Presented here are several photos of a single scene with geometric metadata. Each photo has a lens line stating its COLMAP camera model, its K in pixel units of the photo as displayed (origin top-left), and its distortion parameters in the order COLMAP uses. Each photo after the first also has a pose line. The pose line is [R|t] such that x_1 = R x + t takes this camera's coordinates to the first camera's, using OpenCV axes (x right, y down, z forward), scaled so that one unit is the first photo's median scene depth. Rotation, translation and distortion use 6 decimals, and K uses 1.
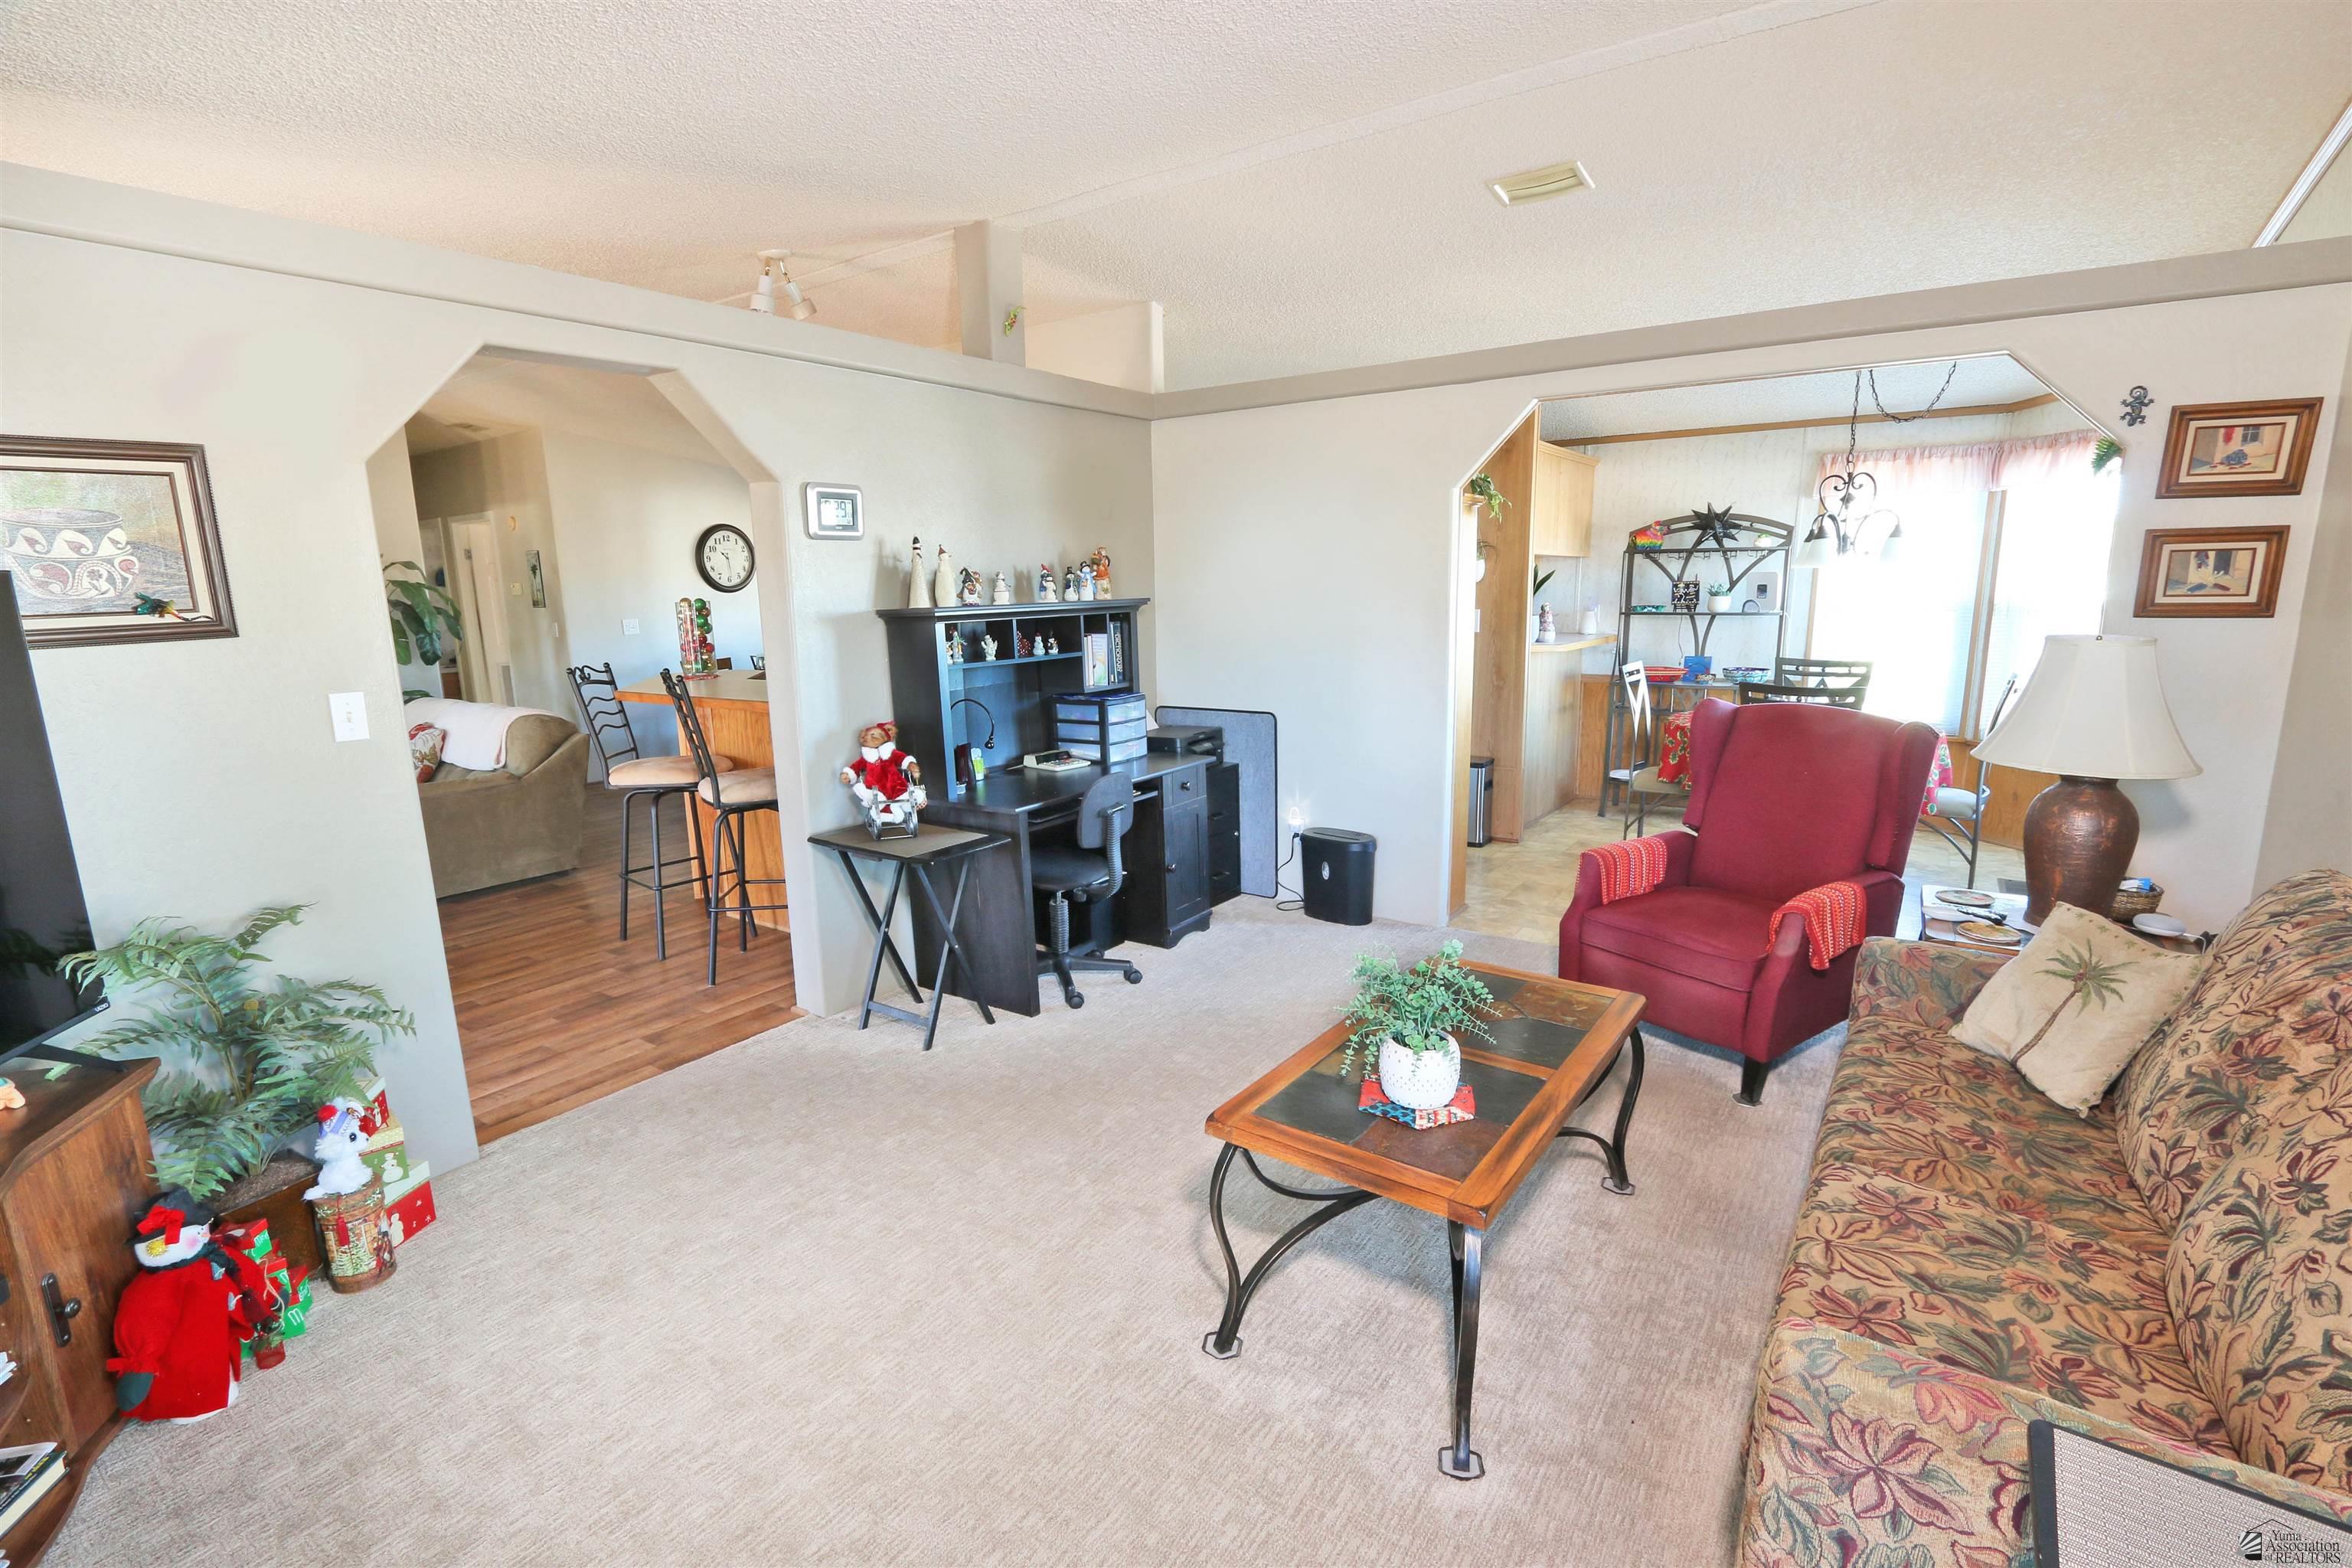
lens RADIAL K [[1080.9, 0, 1167.8], [0, 1080.9, 796.4], [0, 0, 1]] dist [-0.016036, 0.000970]
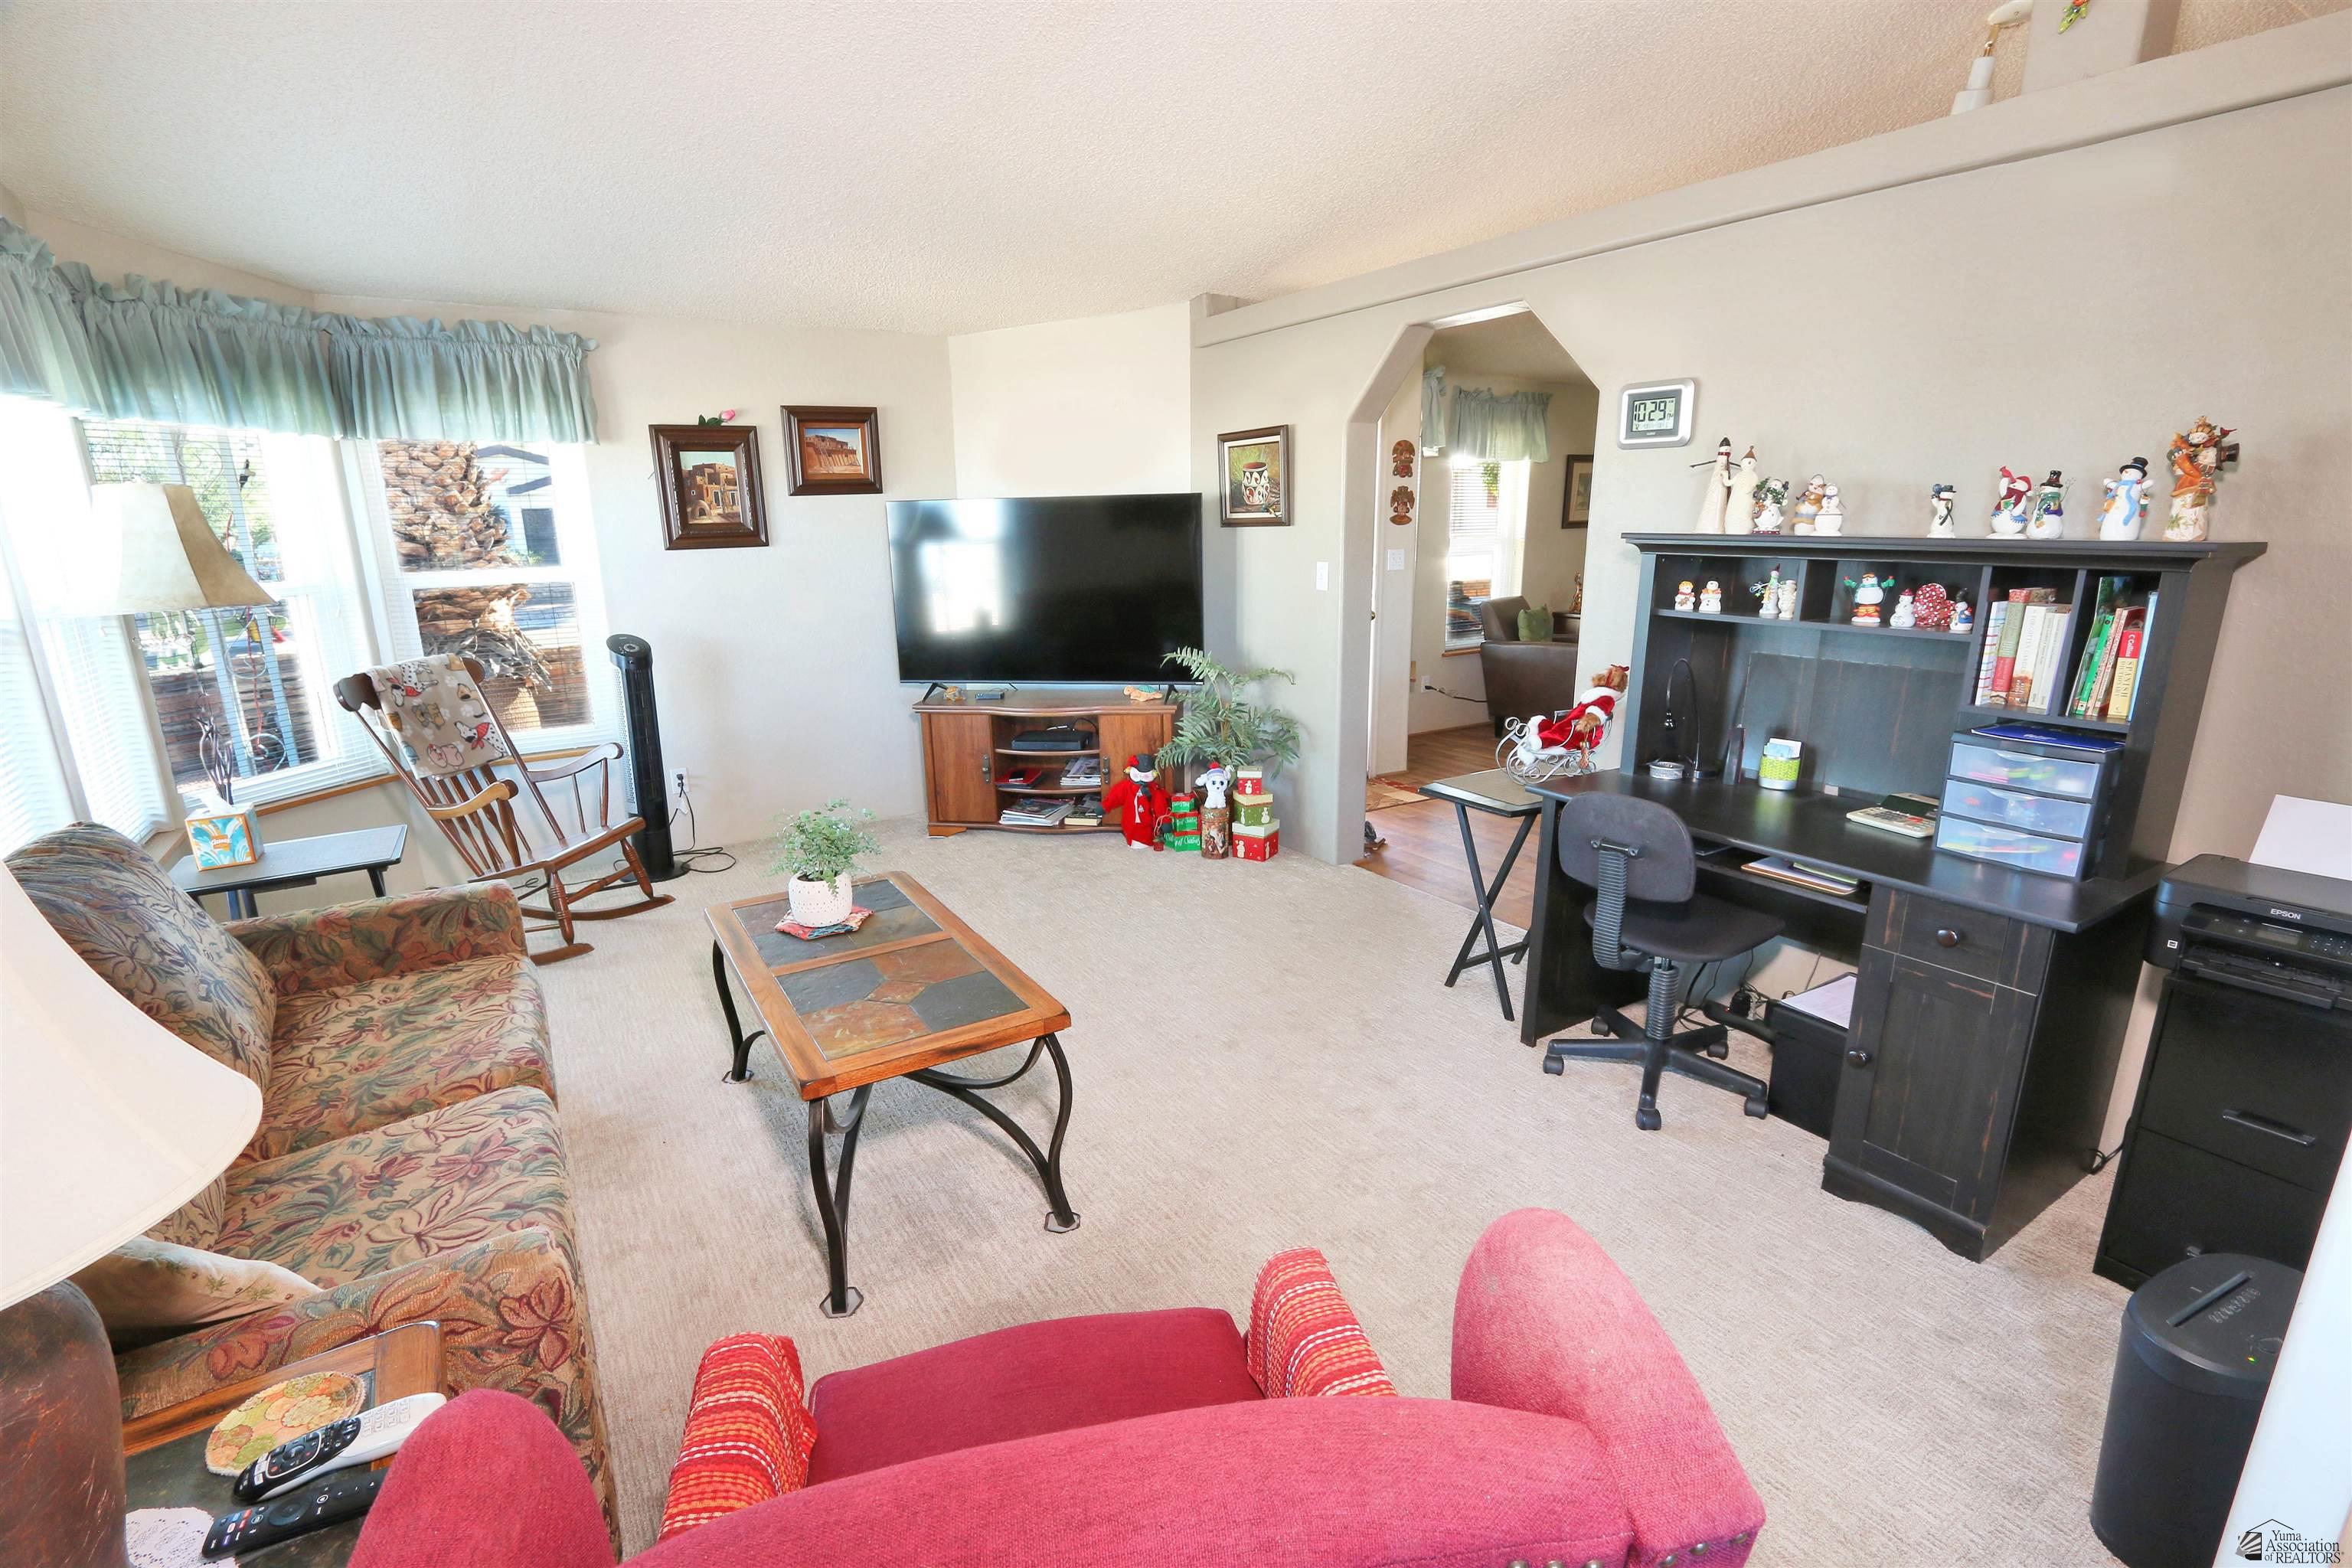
lens RADIAL K [[1080.9, 0, 1176.1], [0, 1080.9, 788.8], [0, 0, 1]] dist [-0.016036, 0.000970]
pose [[-0.384328, 0.251922, -0.888159, 0.262364], [-0.162088, 0.928691, 0.333558, -0.081750], [0.908856, 0.272156, -0.316089, 0.391077]]
